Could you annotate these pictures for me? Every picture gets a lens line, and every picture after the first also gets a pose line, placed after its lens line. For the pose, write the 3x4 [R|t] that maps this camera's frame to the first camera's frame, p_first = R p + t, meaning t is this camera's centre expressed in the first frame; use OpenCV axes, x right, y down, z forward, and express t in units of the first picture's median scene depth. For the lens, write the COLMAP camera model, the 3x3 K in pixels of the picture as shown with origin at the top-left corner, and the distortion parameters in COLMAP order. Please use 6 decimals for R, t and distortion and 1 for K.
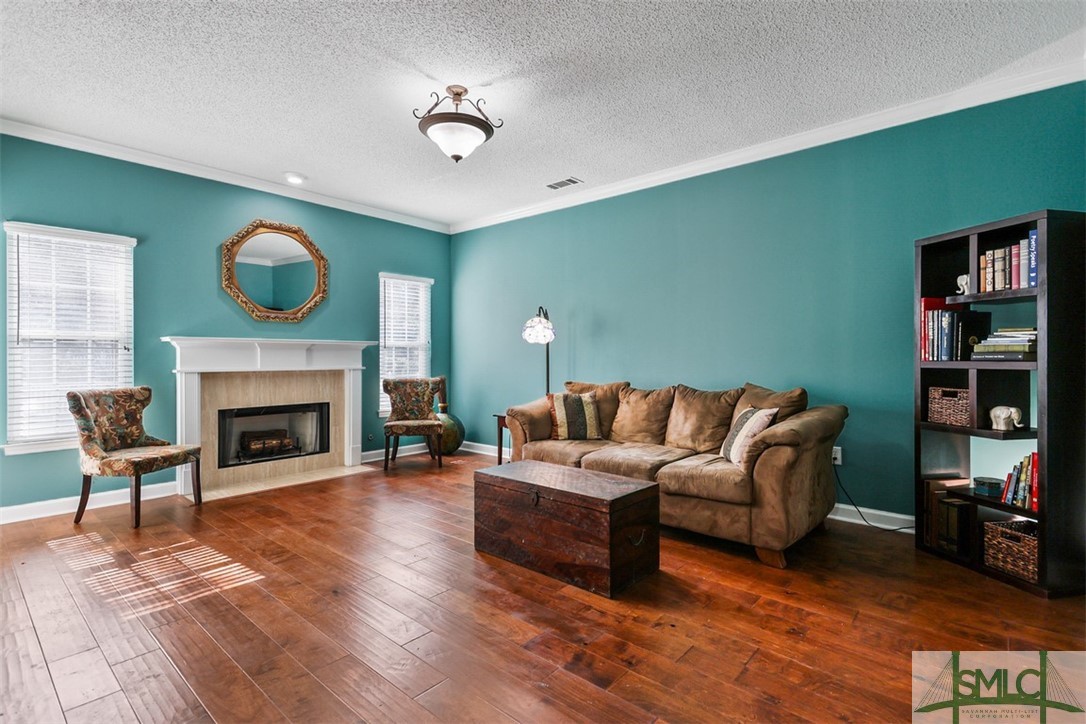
lens RADIAL K [[516.2, 0, 542.2], [0, 516.2, 361.9], [0, 0, 1]] dist [0.010812, -0.000657]
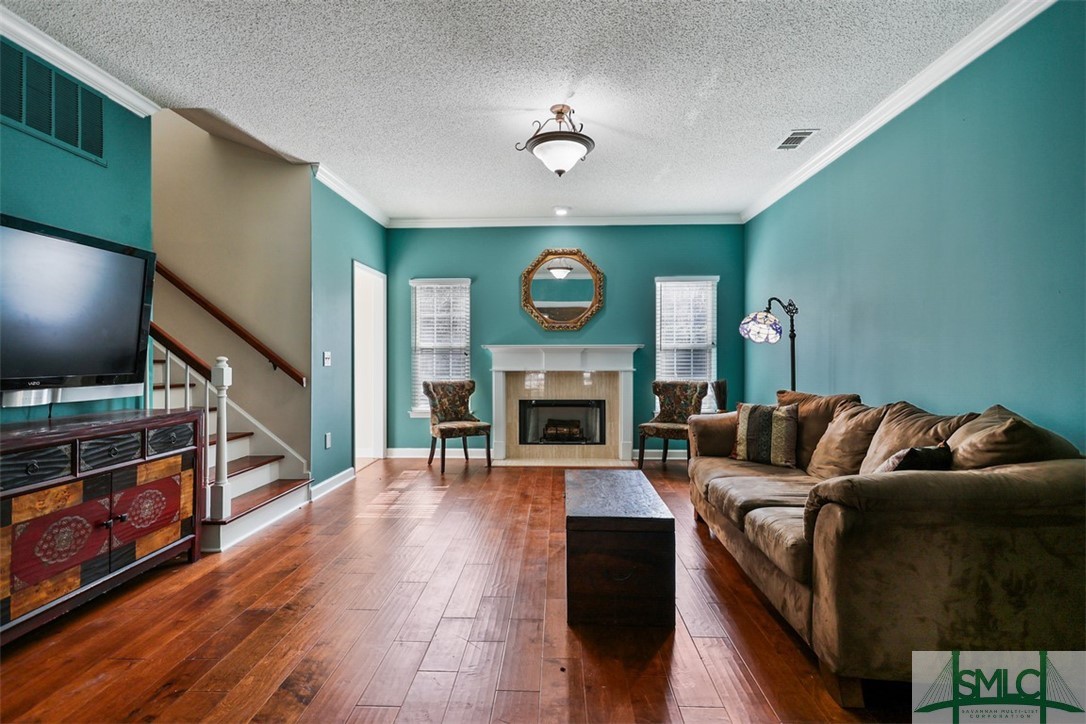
lens RADIAL K [[529.8, 0, 544.9], [0, 529.8, 357.8], [0, 0, 1]] dist [0.030923, -0.000071]
pose [[0.630836, -0.002454, -0.775912, 0.450408], [-0.006074, 0.999949, -0.008101, -0.003286], [0.775892, 0.009824, 0.630789, 0.196590]]
